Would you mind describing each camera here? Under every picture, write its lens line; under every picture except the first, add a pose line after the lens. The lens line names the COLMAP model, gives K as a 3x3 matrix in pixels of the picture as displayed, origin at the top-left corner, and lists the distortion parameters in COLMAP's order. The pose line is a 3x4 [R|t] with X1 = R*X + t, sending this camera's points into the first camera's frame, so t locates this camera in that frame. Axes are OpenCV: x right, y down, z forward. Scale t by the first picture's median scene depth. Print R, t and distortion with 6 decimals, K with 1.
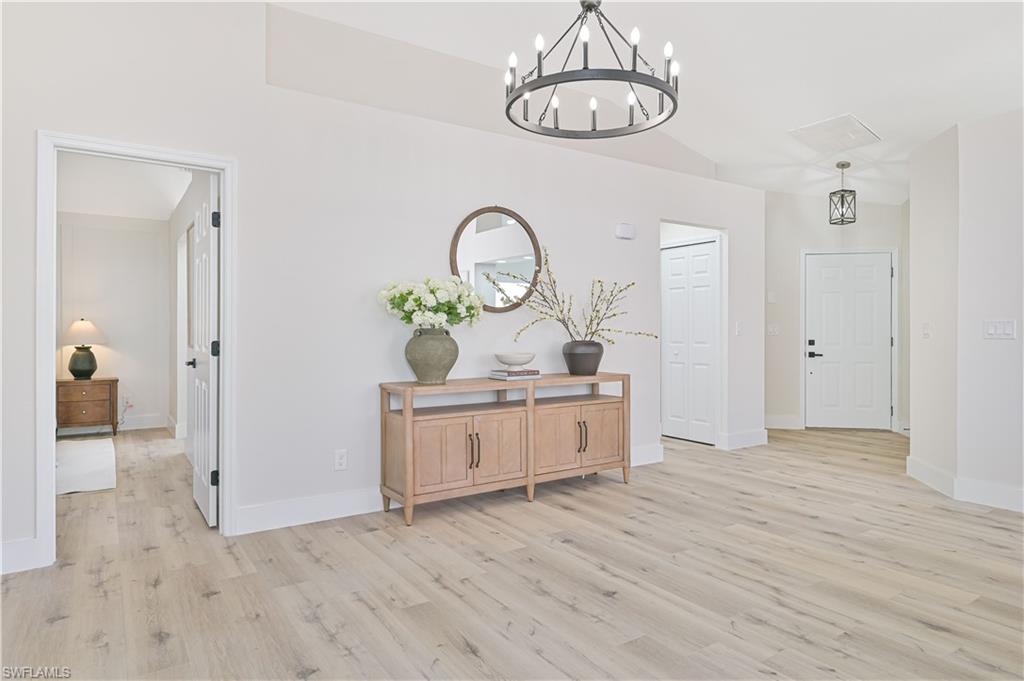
lens RADIAL K [[596.3, 0, 512.0], [0, 596.3, 340.5], [0, 0, 1]] dist [-0.006808, -0.000041]
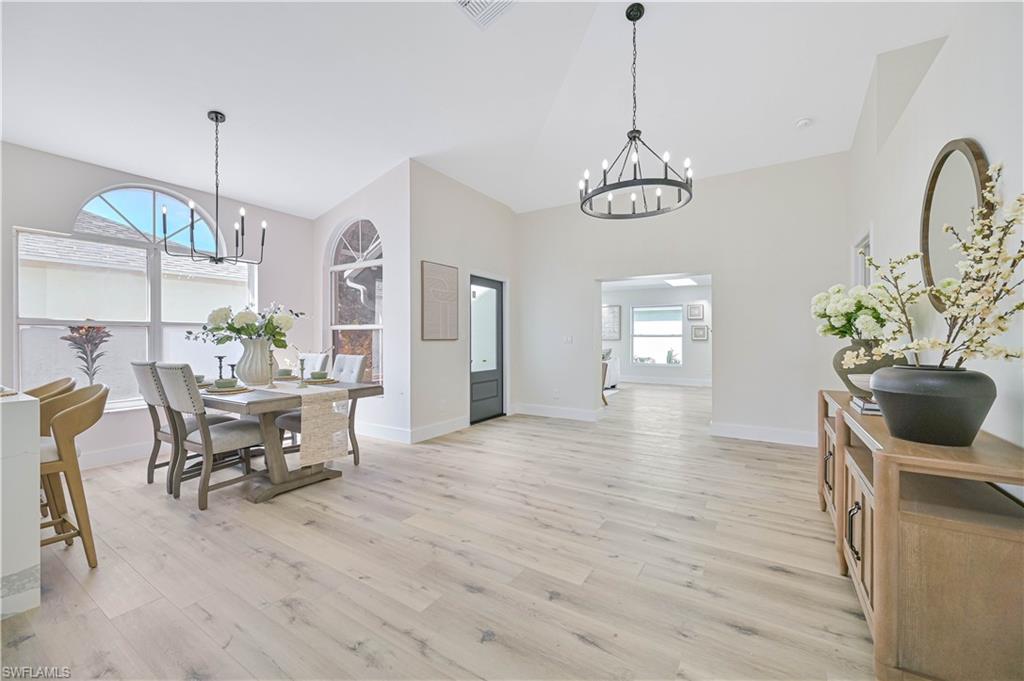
lens RADIAL K [[397.4, 0, 512.0], [0, 397.4, 340.5], [0, 0, 1]] dist [-0.000272, -0.000063]
pose [[-0.911323, 0.005574, -0.411653, 0.681867], [-0.004815, 0.999696, 0.024196, -0.030461], [0.411663, 0.024032, -0.911019, 1.441785]]
